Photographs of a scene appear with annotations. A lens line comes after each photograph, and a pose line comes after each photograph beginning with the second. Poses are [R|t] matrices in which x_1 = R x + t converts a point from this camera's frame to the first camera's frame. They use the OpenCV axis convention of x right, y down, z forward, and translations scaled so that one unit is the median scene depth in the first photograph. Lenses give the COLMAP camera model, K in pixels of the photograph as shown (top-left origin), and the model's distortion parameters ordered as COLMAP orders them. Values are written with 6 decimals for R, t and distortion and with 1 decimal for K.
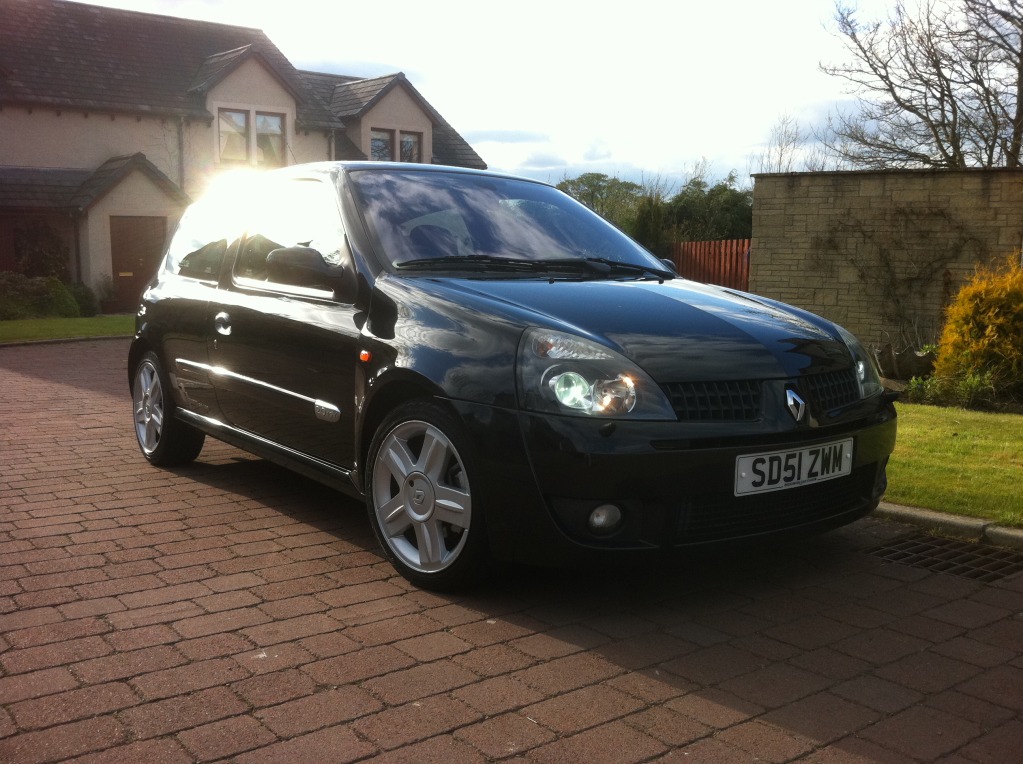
lens RADIAL K [[981.2, 0, 511.5], [0, 981.2, 382.0], [0, 0, 1]] dist [0.110596, -0.330335]
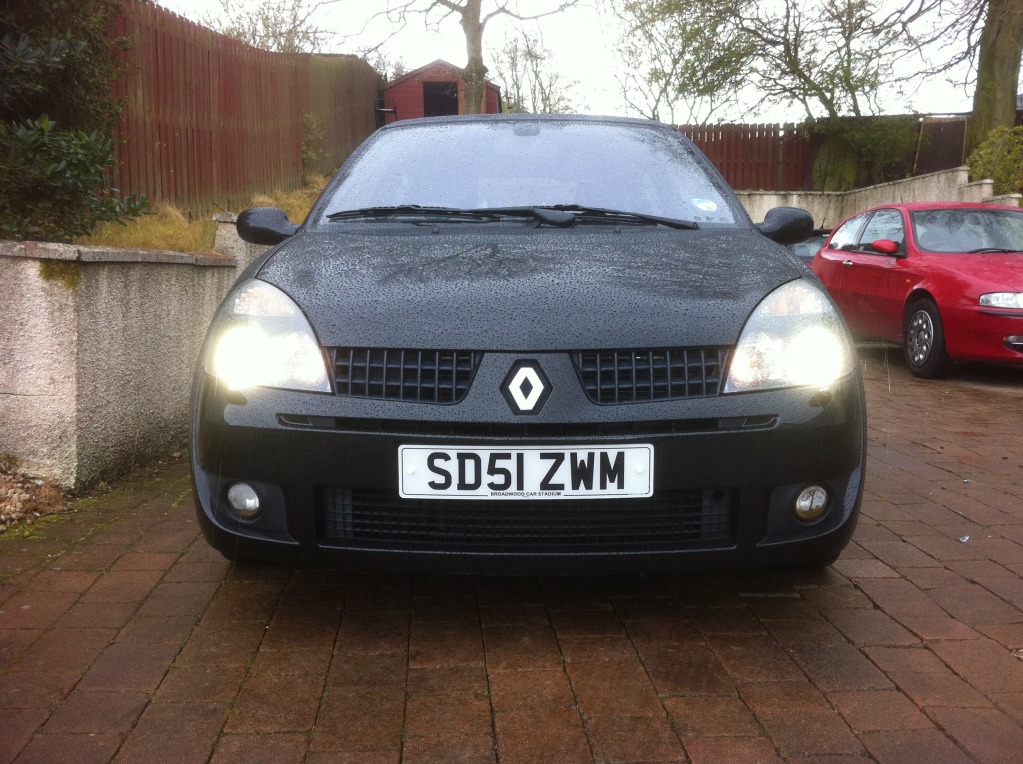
lens RADIAL K [[981.2, 0, 511.5], [0, 981.2, 382.0], [0, 0, 1]] dist [0.110596, -0.330335]
pose [[0.779921, 0.058554, -0.623132, 0.632299], [-0.055435, 0.998164, 0.024411, 0.001144], [0.623418, 0.015504, 0.781735, 0.365755]]
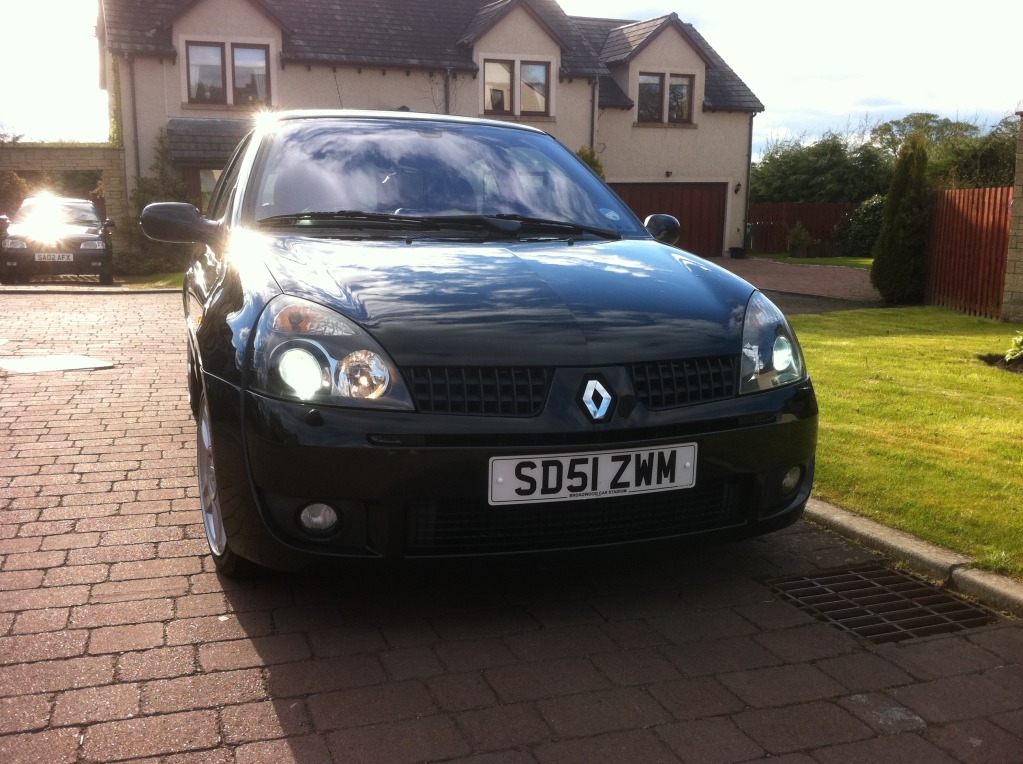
lens RADIAL K [[981.2, 0, 511.5], [0, 981.2, 382.0], [0, 0, 1]] dist [0.110596, -0.330335]
pose [[0.951818, 0.054390, -0.301803, 0.401488], [-0.038931, 0.997614, 0.057006, -0.029861], [0.304184, -0.042510, 0.951664, 0.177336]]
